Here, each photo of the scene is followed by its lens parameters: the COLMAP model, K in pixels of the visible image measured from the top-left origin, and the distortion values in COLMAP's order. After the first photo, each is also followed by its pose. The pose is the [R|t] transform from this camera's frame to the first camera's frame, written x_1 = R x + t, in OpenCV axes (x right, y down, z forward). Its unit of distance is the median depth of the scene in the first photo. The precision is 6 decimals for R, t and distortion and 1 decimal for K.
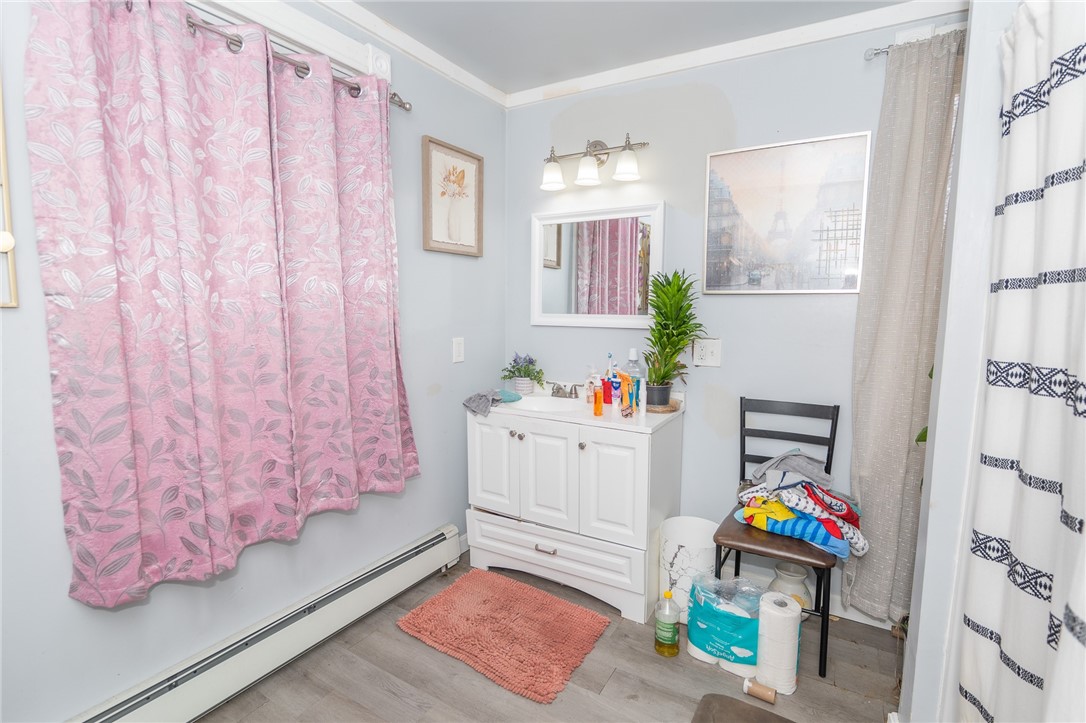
lens RADIAL K [[503.9, 0, 547.6], [0, 503.9, 362.7], [0, 0, 1]] dist [-0.018026, 0.002648]
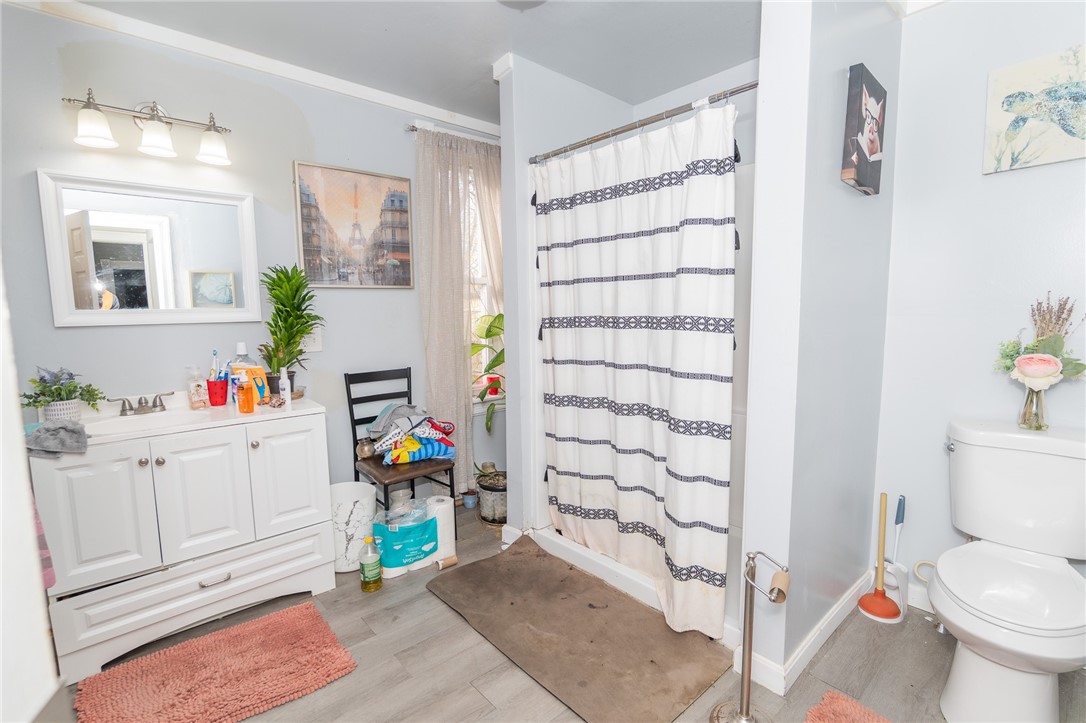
lens RADIAL K [[503.9, 0, 547.2], [0, 503.9, 360.8], [0, 0, 1]] dist [-0.018026, 0.002648]
pose [[0.300724, -0.111451, 0.947177, -0.644153], [0.122327, 0.989453, 0.077588, 0.004122], [-0.945834, 0.092533, 0.311186, 0.178619]]
